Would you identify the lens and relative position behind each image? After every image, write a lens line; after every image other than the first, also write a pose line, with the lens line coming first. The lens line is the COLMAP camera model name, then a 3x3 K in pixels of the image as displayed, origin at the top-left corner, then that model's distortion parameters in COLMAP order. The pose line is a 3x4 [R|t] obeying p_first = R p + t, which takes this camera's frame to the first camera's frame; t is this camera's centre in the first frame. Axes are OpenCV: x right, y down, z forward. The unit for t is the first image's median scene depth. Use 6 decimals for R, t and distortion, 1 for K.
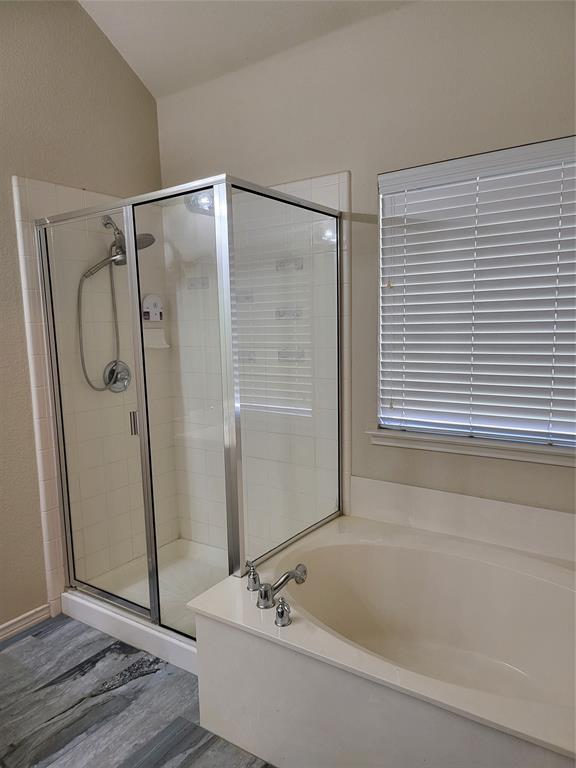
lens RADIAL K [[538.8, 0, 287.4], [0, 538.8, 386.4], [0, 0, 1]] dist [0.064877, -0.070998]
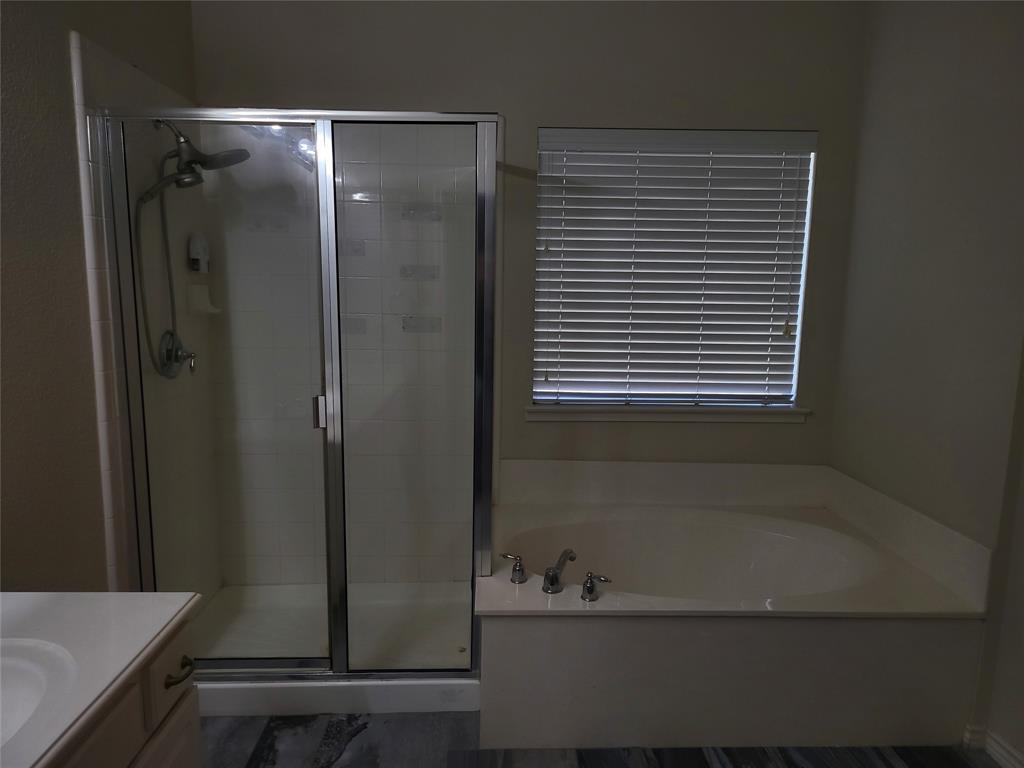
lens RADIAL K [[718.4, 0, 506.9], [0, 718.4, 391.0], [0, 0, 1]] dist [0.064877, -0.070998]
pose [[0.804071, -0.049829, 0.592441, -0.617051], [0.035635, 0.998729, 0.035637, 0.011071], [-0.593464, -0.007543, 0.804825, 0.040902]]
